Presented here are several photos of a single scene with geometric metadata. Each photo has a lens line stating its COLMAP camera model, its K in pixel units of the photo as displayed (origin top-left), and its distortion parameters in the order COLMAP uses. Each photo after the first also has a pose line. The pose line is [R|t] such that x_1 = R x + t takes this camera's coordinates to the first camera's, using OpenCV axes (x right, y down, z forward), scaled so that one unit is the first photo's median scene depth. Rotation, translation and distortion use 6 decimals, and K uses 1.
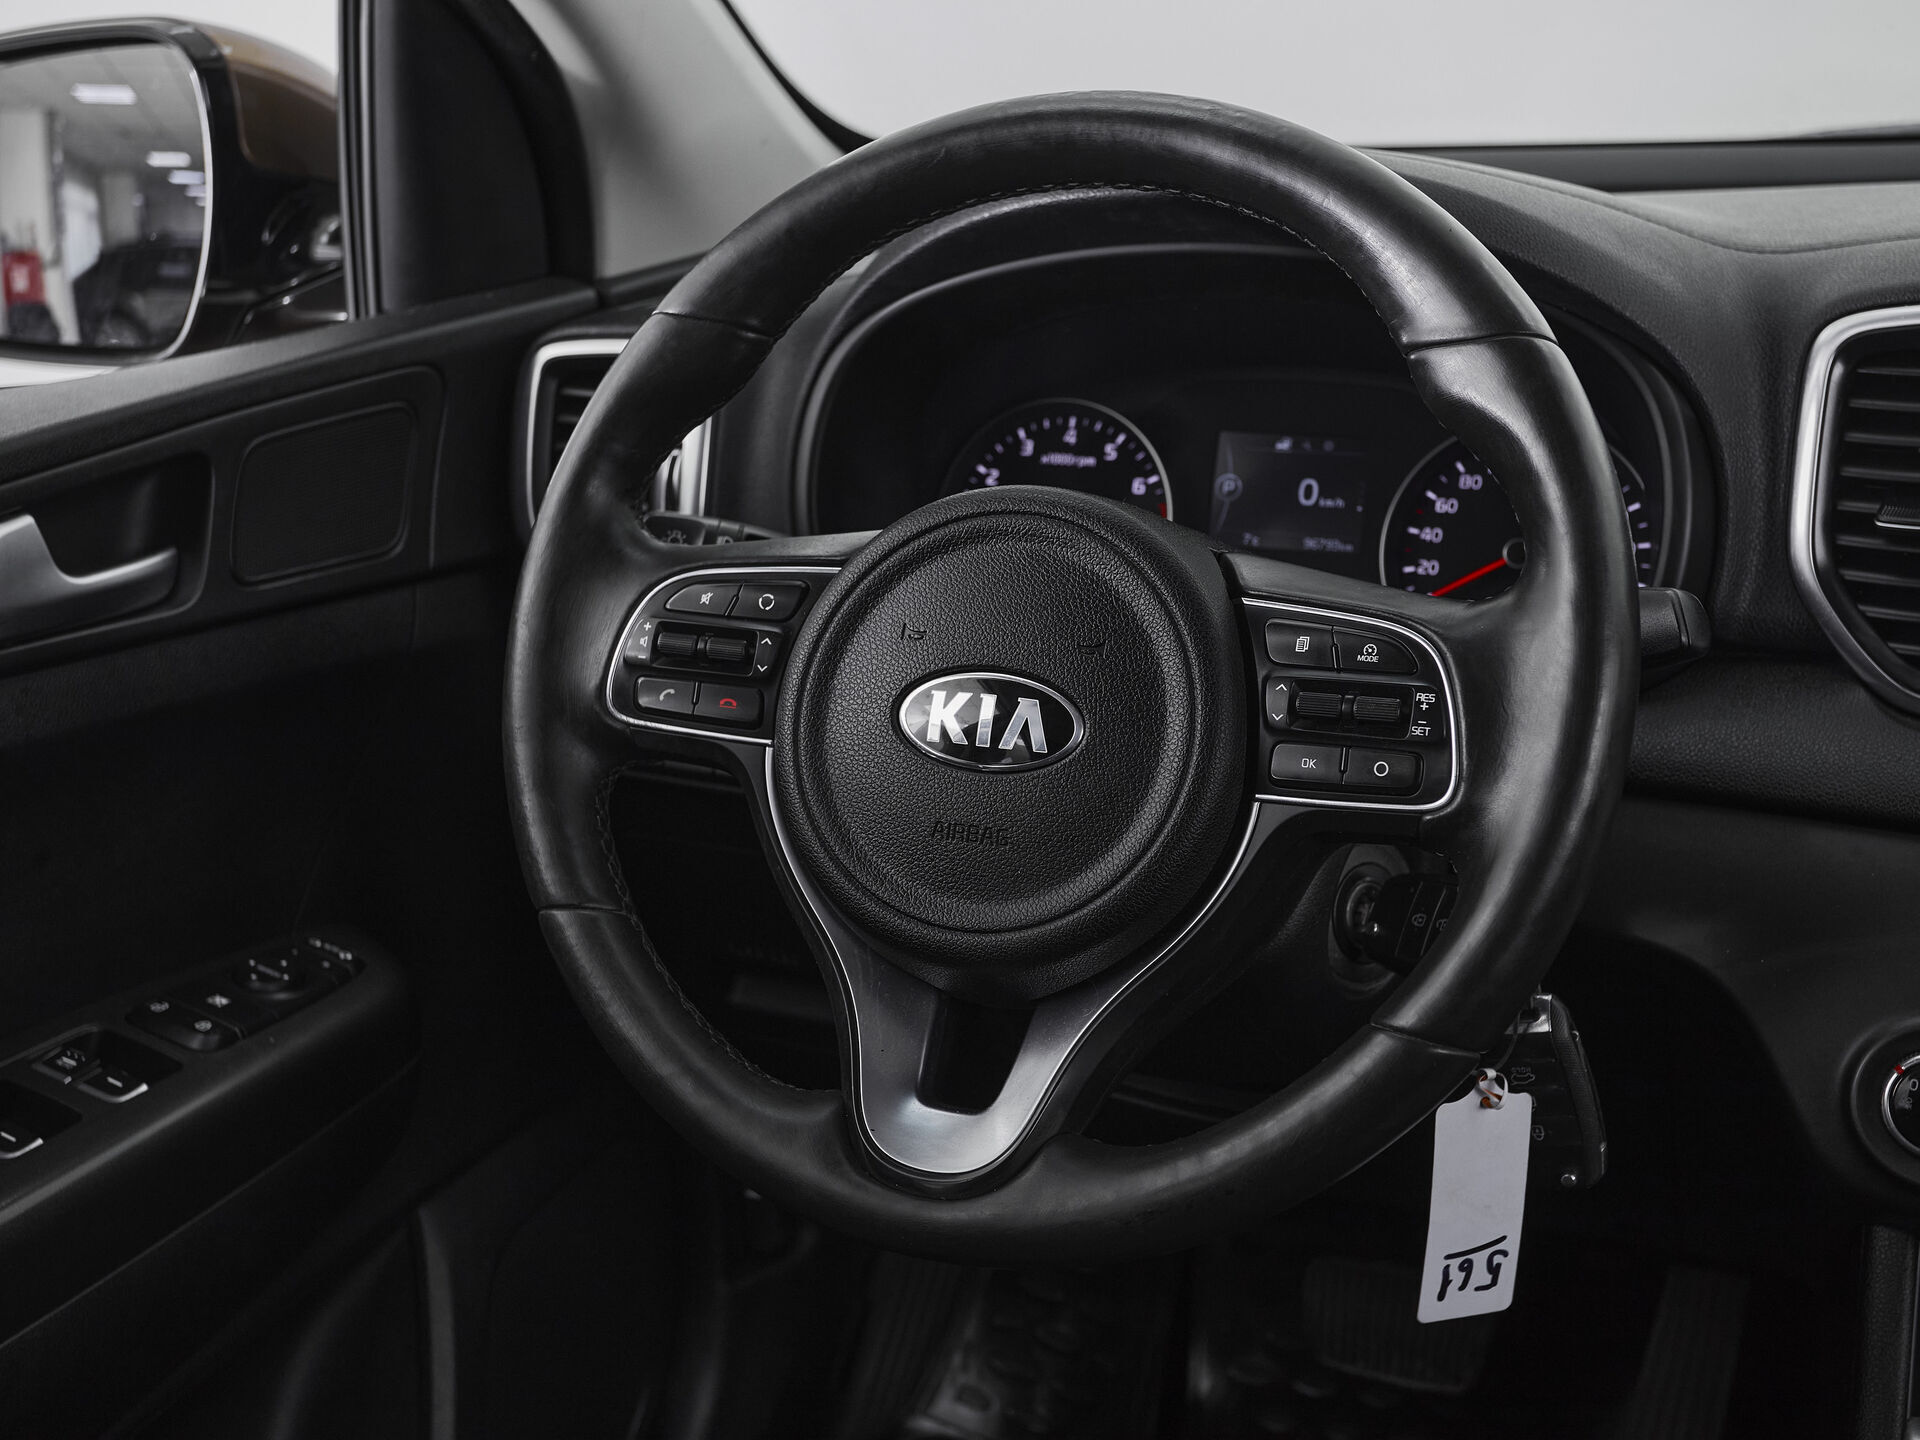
lens RADIAL K [[2216.5, 0, 947.1], [0, 2216.5, 718.6], [0, 0, 1]] dist [0.026862, 0.000000]
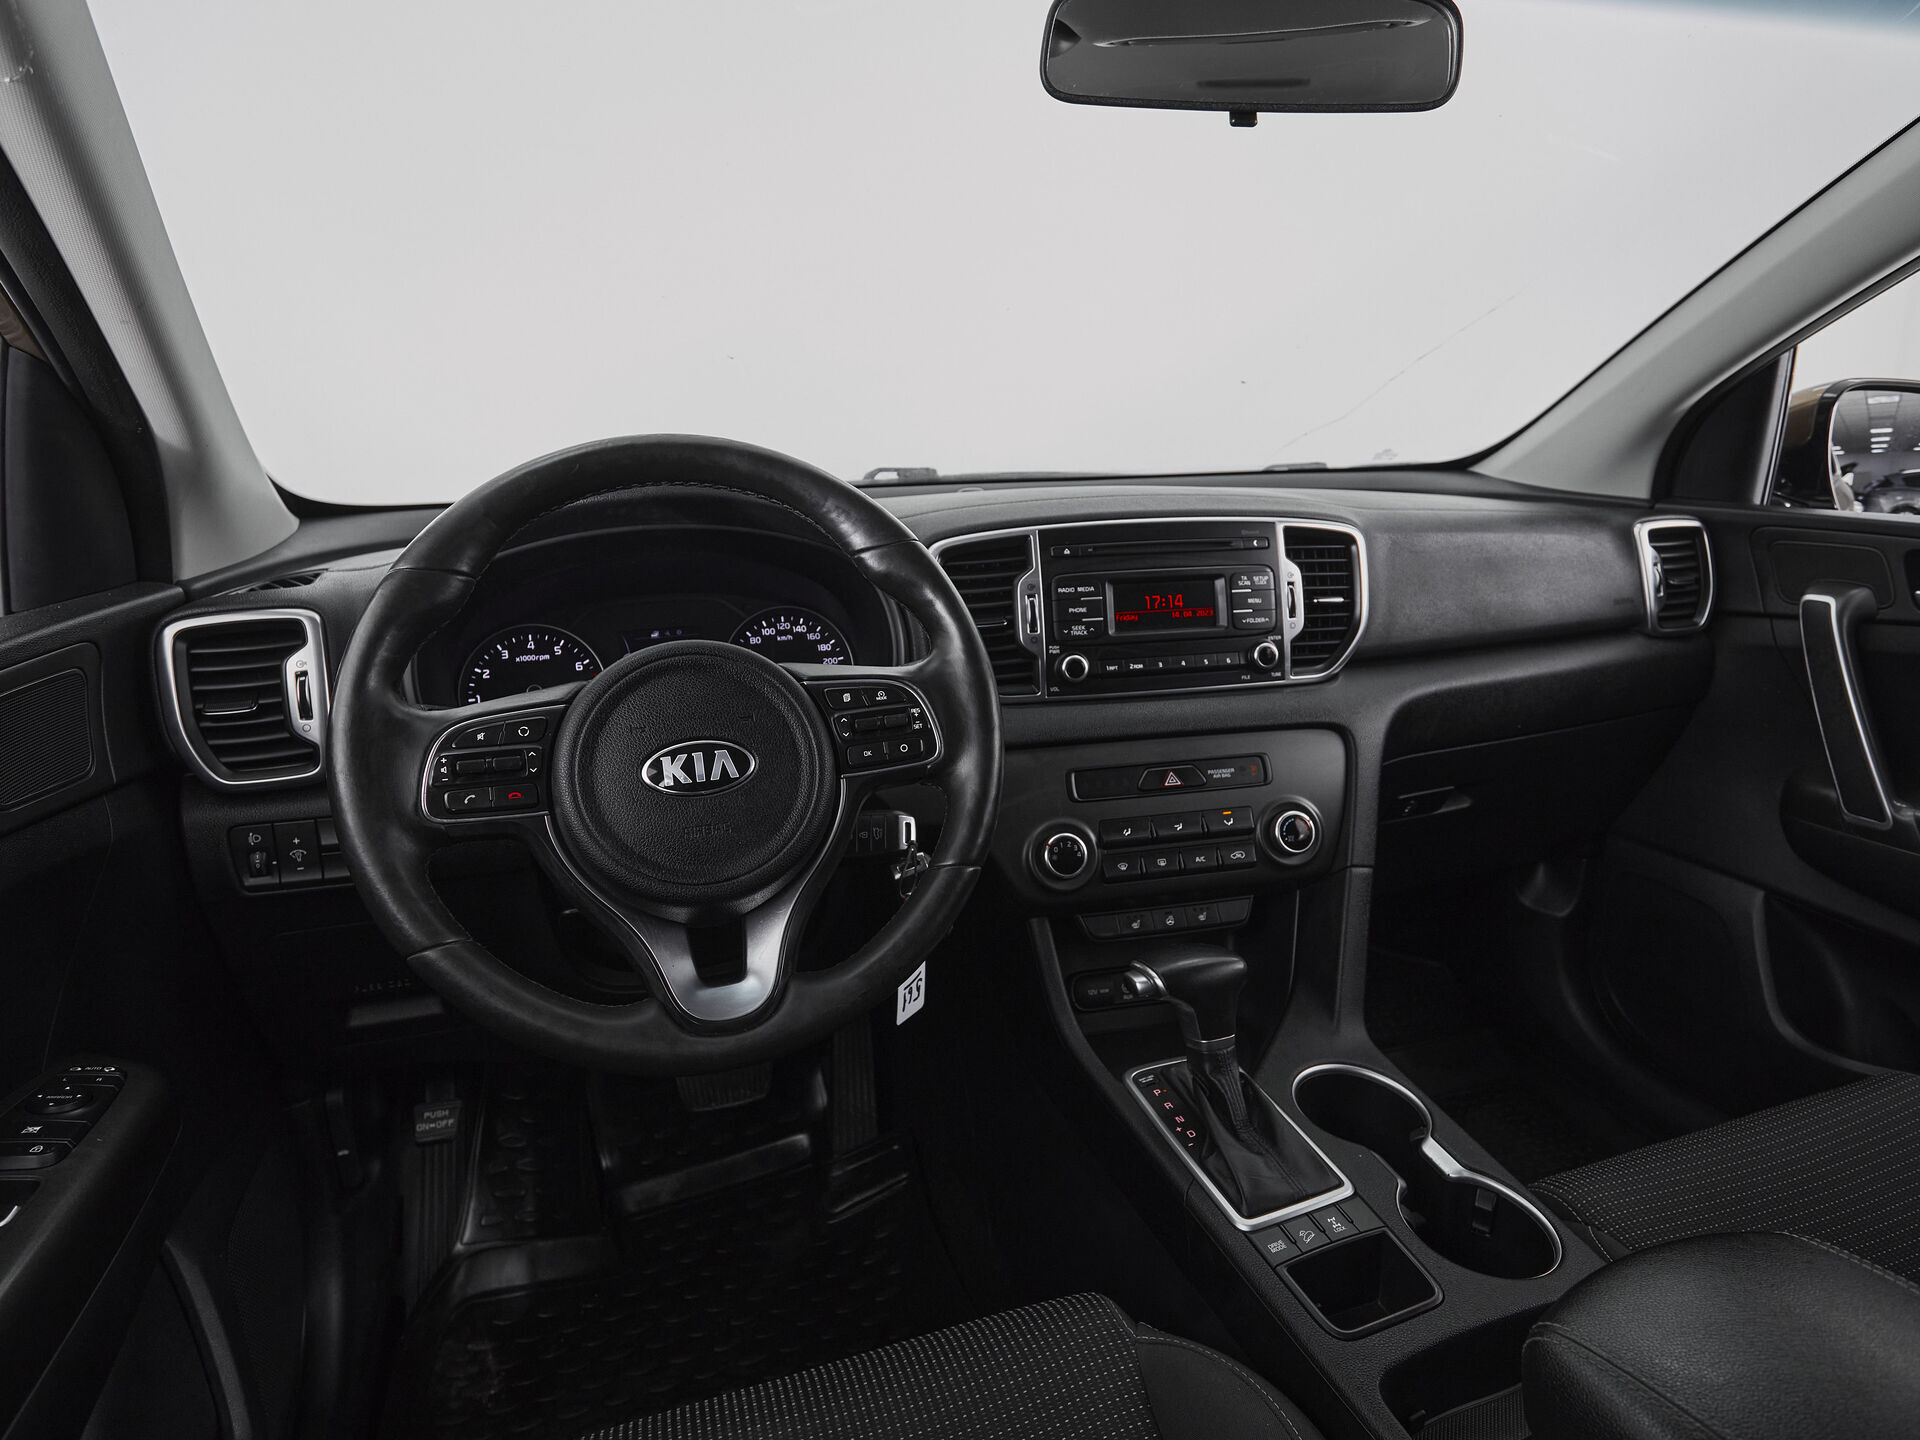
lens RADIAL K [[1045.8, 0, 953.7], [0, 1045.8, 719.5], [0, 0, 1]] dist [-0.004103, -0.002182]
pose [[0.738002, -0.155767, 0.656574, -0.343496], [0.207963, 0.978135, -0.001701, 0.006646], [-0.641953, 0.137798, 0.754260, 0.195562]]
